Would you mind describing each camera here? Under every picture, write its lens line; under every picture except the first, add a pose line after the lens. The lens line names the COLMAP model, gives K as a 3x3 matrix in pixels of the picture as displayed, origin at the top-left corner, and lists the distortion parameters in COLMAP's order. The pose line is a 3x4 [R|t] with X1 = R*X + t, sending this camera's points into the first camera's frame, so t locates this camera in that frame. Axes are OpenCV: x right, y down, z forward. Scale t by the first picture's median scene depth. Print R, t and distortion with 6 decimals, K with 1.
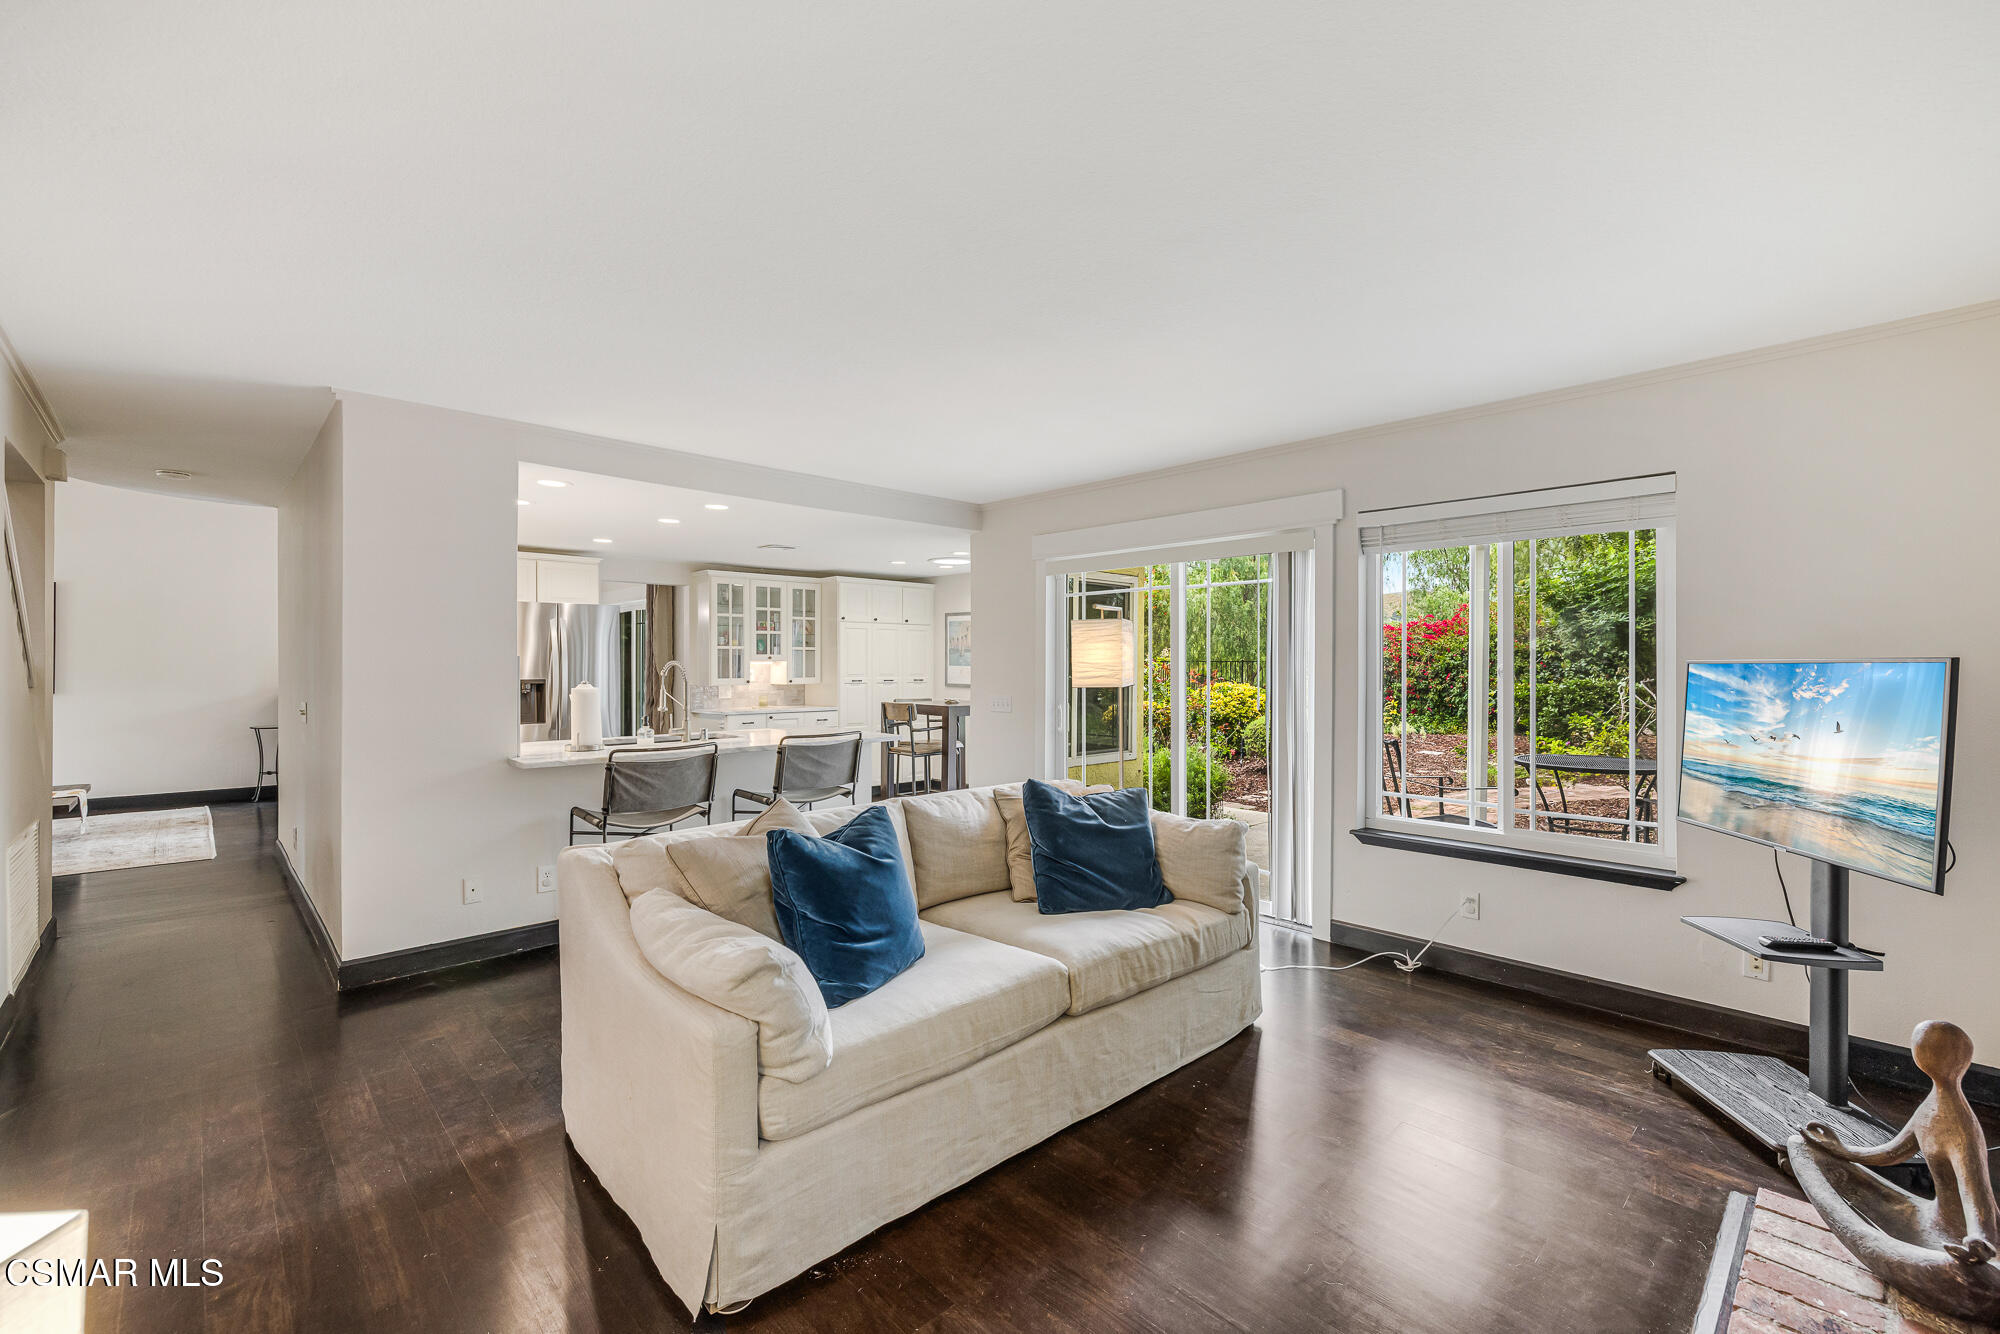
lens RADIAL K [[834.4, 0, 1000.5], [0, 834.4, 673.5], [0, 0, 1]] dist [0.001822, 0.000066]
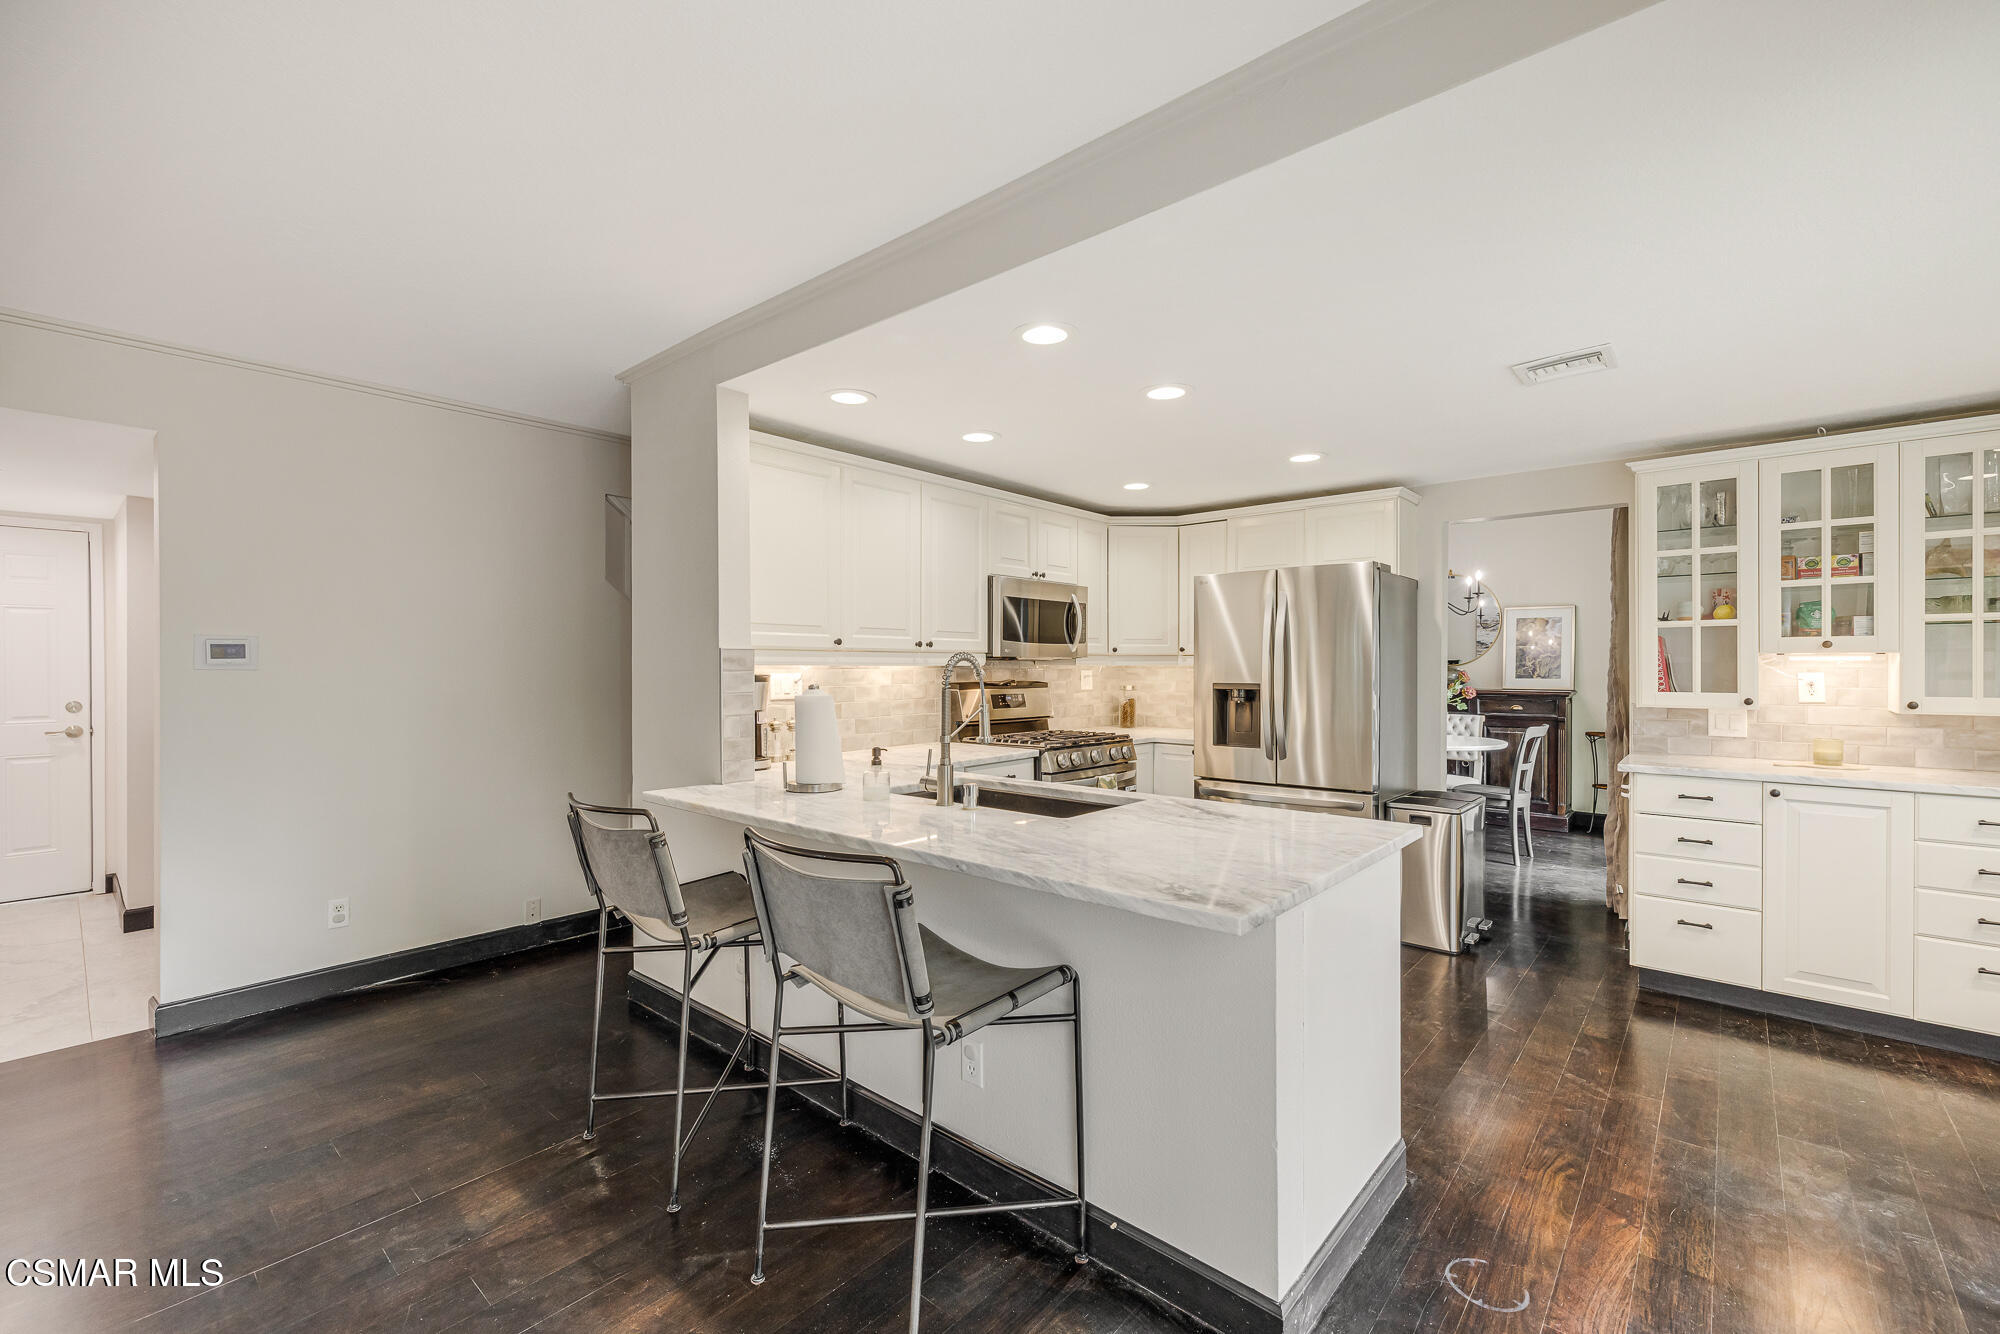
lens RADIAL K [[834.4, 0, 1000.5], [0, 834.4, 673.5], [0, 0, 1]] dist [0.001822, 0.000066]
pose [[0.089101, 0.003208, -0.996017, 0.083833], [-0.010747, 0.999940, 0.002259, -0.001569], [0.995965, 0.010503, 0.089130, 0.554627]]
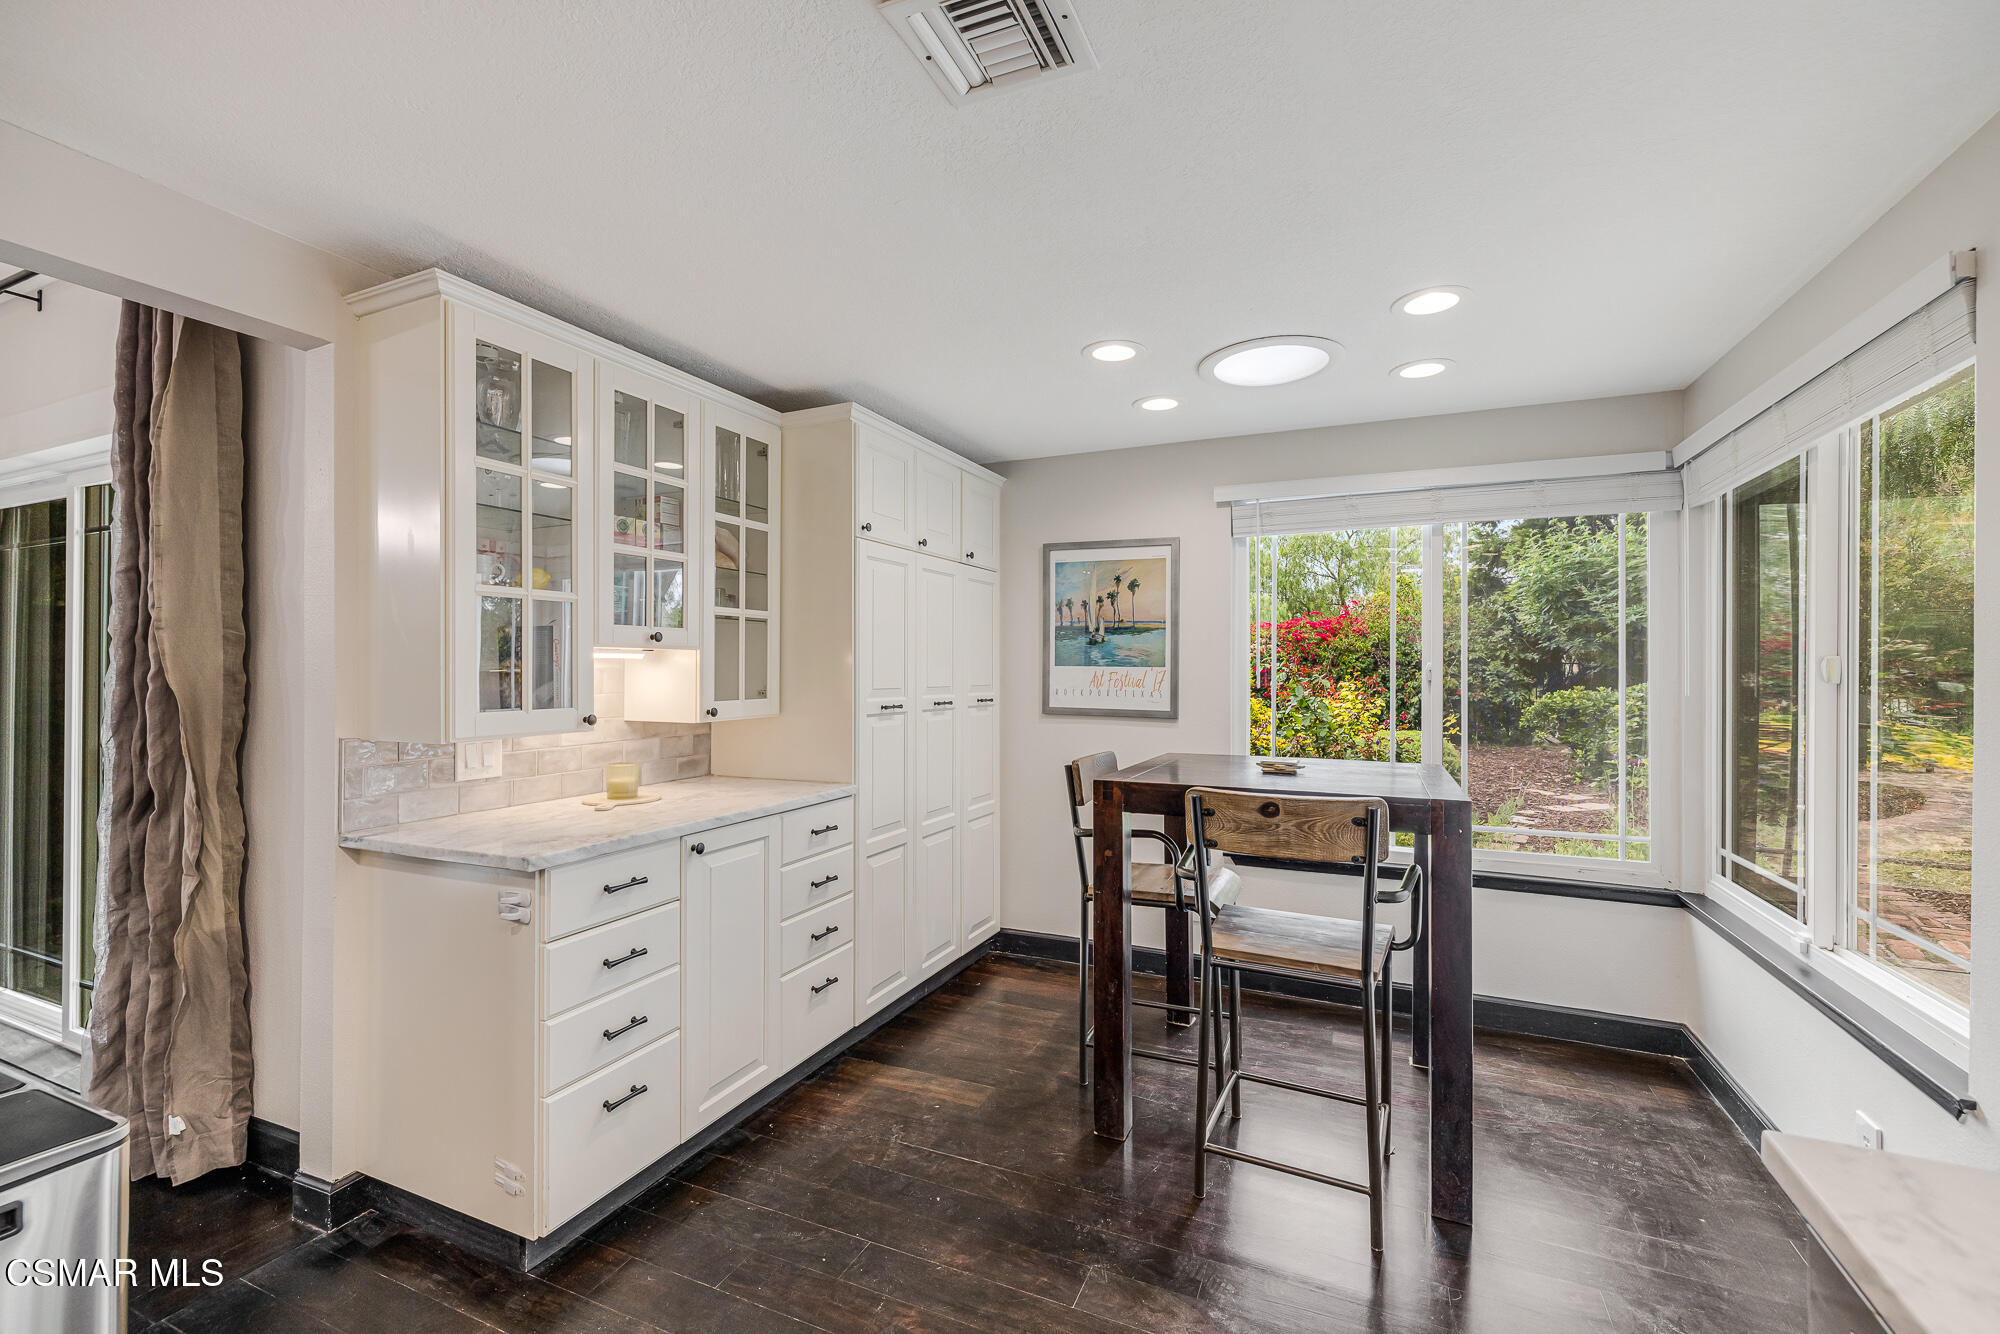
lens RADIAL K [[834.4, 0, 1000.5], [0, 834.4, 673.5], [0, 0, 1]] dist [0.001822, 0.000066]
pose [[0.924484, -0.002608, 0.381212, -0.269533], [0.005485, 0.999964, -0.006460, -0.003079], [-0.381181, 0.008063, 0.924465, 0.658369]]
